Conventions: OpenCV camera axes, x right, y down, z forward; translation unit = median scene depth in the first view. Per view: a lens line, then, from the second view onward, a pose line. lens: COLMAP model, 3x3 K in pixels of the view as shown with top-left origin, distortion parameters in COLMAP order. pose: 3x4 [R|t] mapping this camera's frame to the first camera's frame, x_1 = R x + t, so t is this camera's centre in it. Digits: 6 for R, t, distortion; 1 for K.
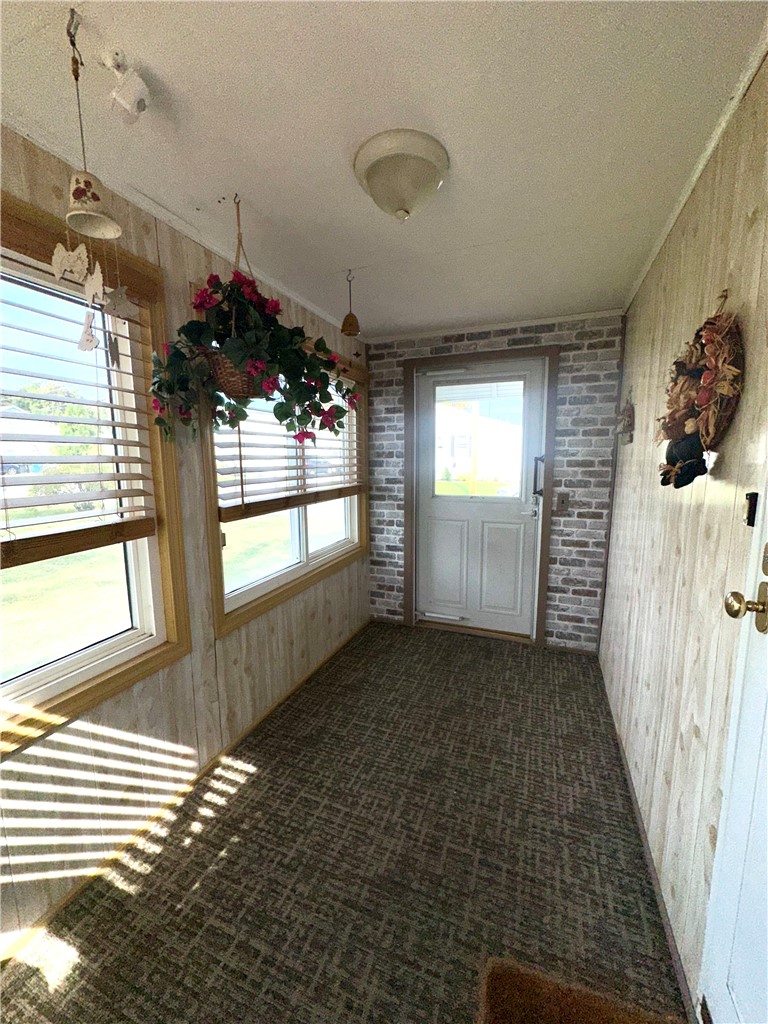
lens RADIAL K [[406.2, 0, 382.6], [0, 406.2, 509.4], [0, 0, 1]] dist [0.000302, 0.000261]
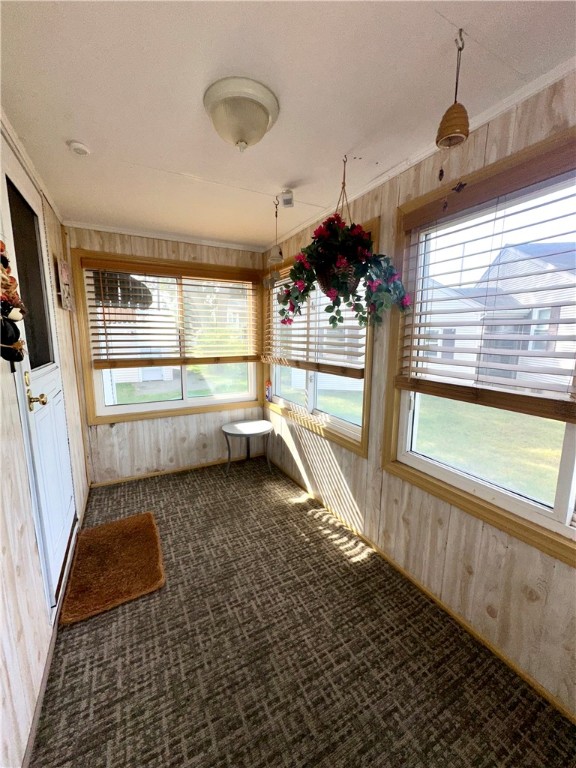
lens RADIAL K [[304.6, 0, 285.9], [0, 304.6, 387.5], [0, 0, 1]] dist [0.000302, 0.000261]
pose [[-0.650410, 0.140836, -0.746413, 0.555686], [-0.093511, 0.960340, 0.262685, -0.189035], [0.753806, 0.240651, -0.611444, 1.383288]]
